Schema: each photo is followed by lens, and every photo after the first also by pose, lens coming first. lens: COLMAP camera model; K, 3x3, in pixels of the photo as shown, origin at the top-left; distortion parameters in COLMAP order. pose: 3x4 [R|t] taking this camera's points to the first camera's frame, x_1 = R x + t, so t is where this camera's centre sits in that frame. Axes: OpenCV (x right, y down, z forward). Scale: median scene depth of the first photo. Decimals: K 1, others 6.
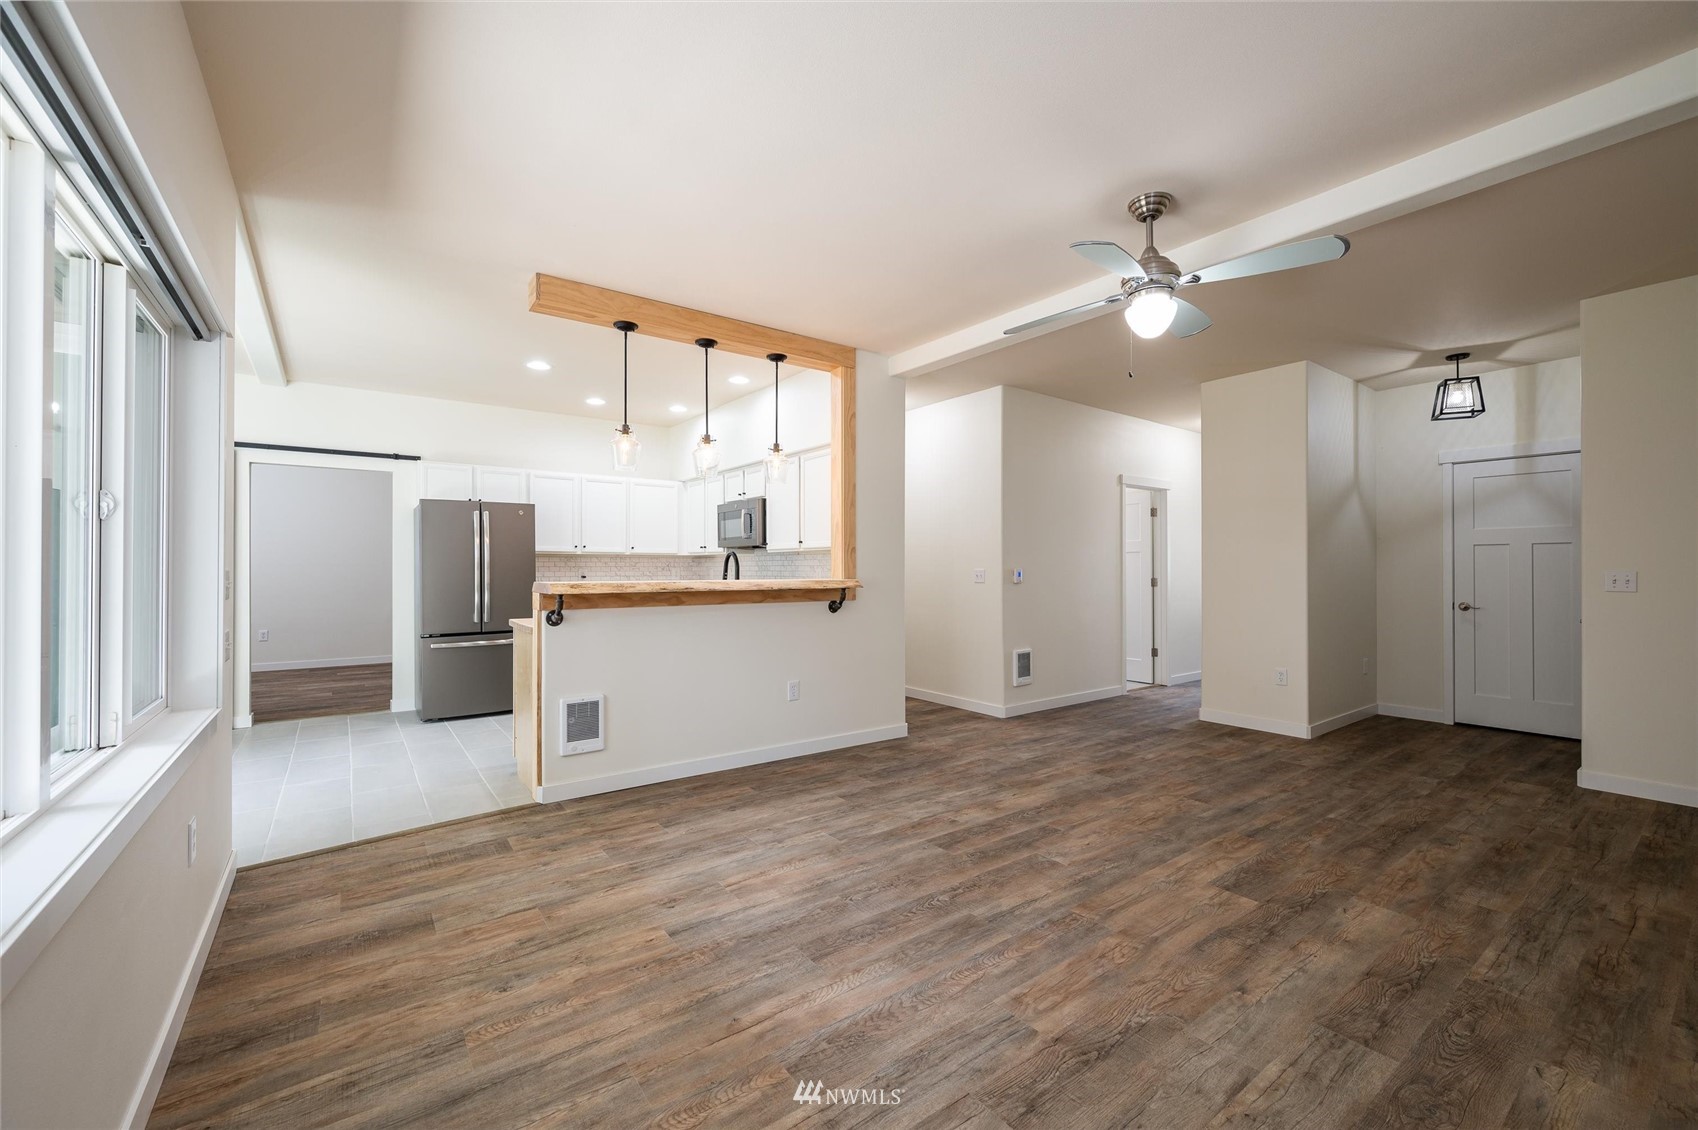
lens RADIAL K [[680.2, 0, 849.3], [0, 680.2, 571.9], [0, 0, 1]] dist [0.000155, 0.000438]
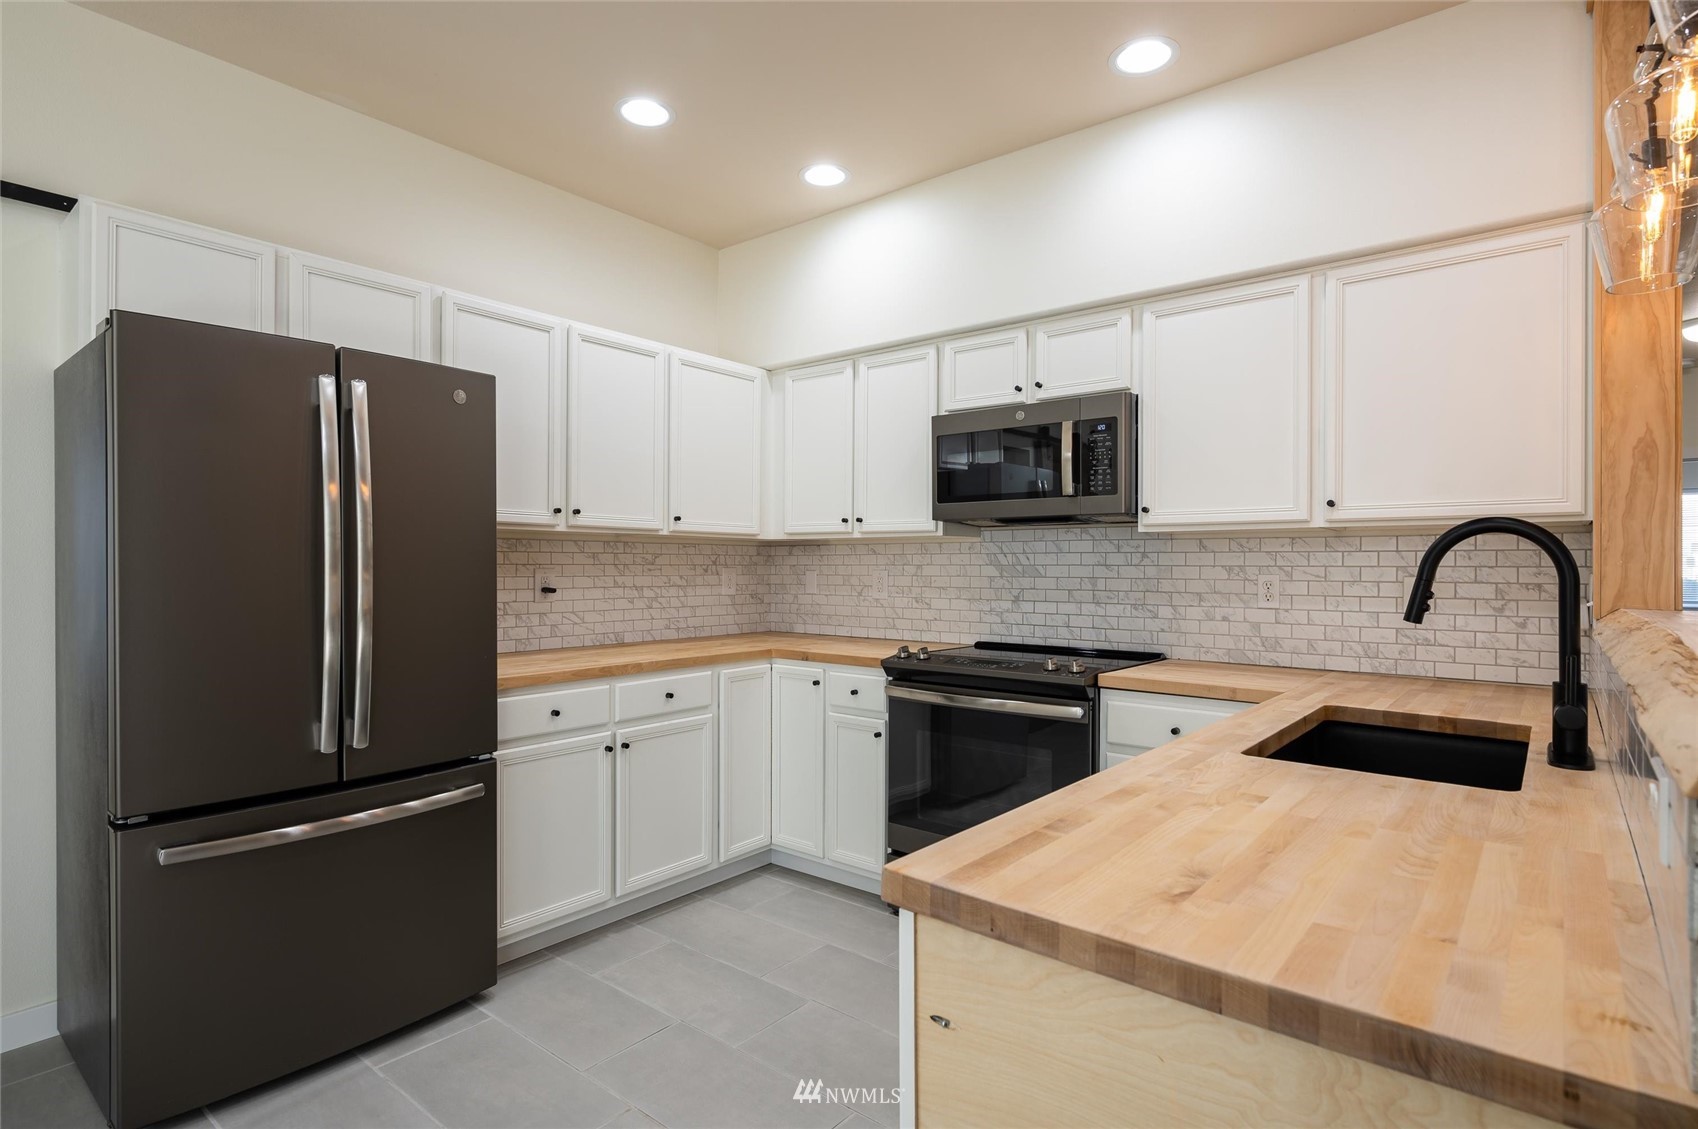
lens RADIAL K [[856.1, 0, 852.9], [0, 856.1, 570.0], [0, 0, 1]] dist [-0.000156, 0.000470]
pose [[0.968604, 0.004303, 0.248573, -0.737304], [-0.004305, 0.999991, -0.000533, -0.010537], [-0.248573, -0.000554, 0.968613, 1.027077]]
